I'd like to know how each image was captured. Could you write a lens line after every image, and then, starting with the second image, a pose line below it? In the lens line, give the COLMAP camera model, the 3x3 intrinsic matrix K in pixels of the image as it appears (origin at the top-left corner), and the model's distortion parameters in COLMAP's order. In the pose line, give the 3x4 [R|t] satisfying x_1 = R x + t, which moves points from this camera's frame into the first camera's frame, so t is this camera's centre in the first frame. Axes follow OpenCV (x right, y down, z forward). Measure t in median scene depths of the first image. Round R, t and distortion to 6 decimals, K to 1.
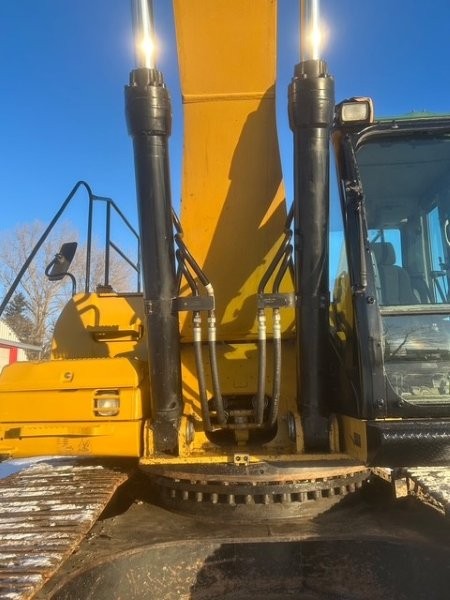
lens RADIAL K [[448.4, 0, 224.7], [0, 448.4, 297.0], [0, 0, 1]] dist [0.034695, -0.024588]
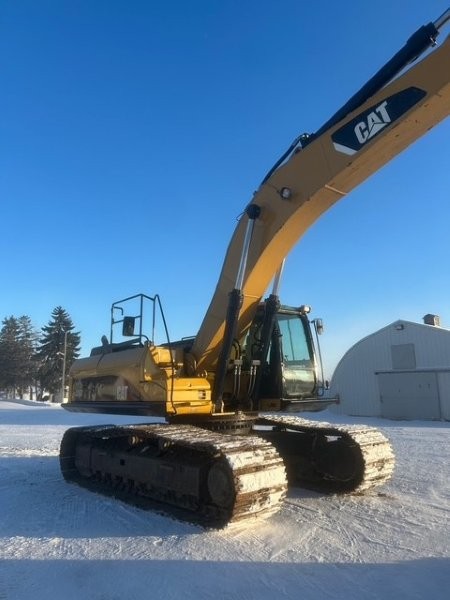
lens RADIAL K [[448.4, 0, 222.0], [0, 448.4, 301.5], [0, 0, 1]] dist [0.034695, -0.024588]
pose [[0.732108, 0.139840, 0.666680, -2.091093], [-0.135462, 0.989042, -0.058701, -0.191072], [-0.667583, -0.047334, 0.743029, -1.122160]]
